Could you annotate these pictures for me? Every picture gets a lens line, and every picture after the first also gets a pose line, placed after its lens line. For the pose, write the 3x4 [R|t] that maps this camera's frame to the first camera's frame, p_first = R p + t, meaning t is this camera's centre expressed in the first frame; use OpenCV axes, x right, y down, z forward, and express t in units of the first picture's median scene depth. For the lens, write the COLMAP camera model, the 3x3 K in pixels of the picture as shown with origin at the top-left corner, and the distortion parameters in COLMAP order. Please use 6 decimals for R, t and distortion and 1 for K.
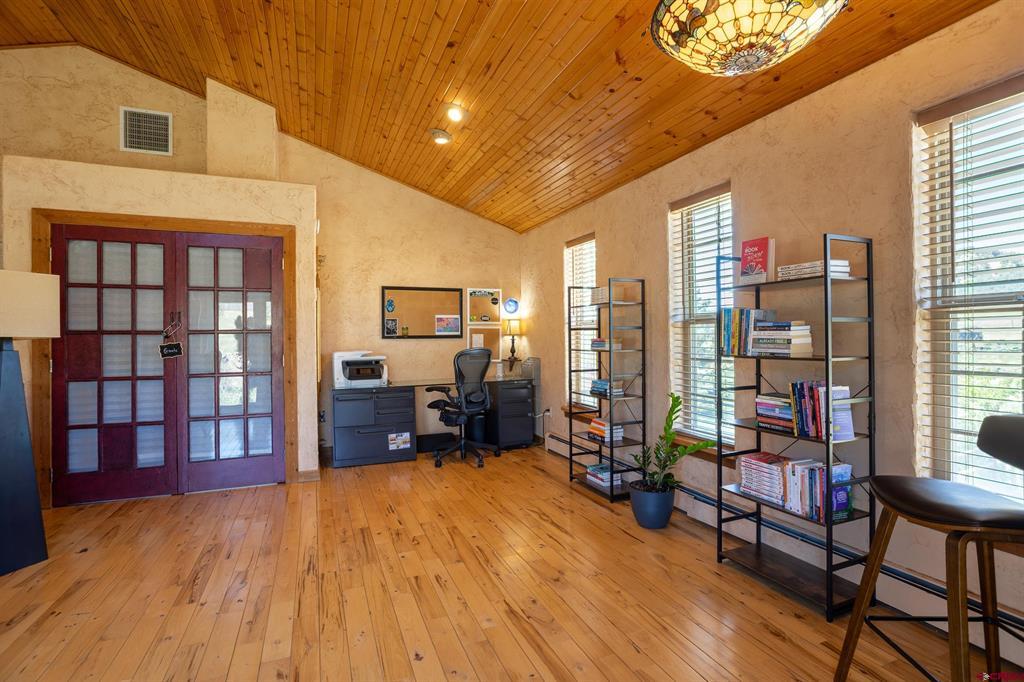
lens RADIAL K [[495.0, 0, 512.0], [0, 495.0, 341.0], [0, 0, 1]] dist [-0.000633, -0.000100]
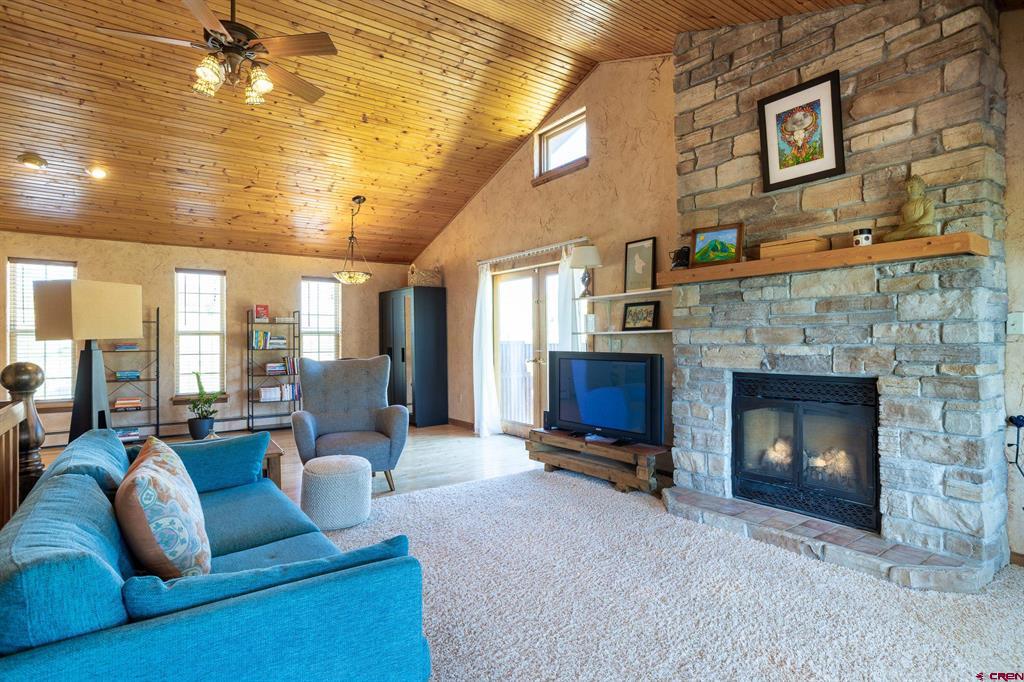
lens RADIAL K [[554.8, 0, 512.0], [0, 554.8, 341.0], [0, 0, 1]] dist [0.001082, 0.000351]
pose [[-0.241470, 0.017800, 0.970245, -2.309220], [0.020253, 0.999706, -0.013300, 0.042024], [-0.970197, 0.016439, -0.241760, 0.386508]]
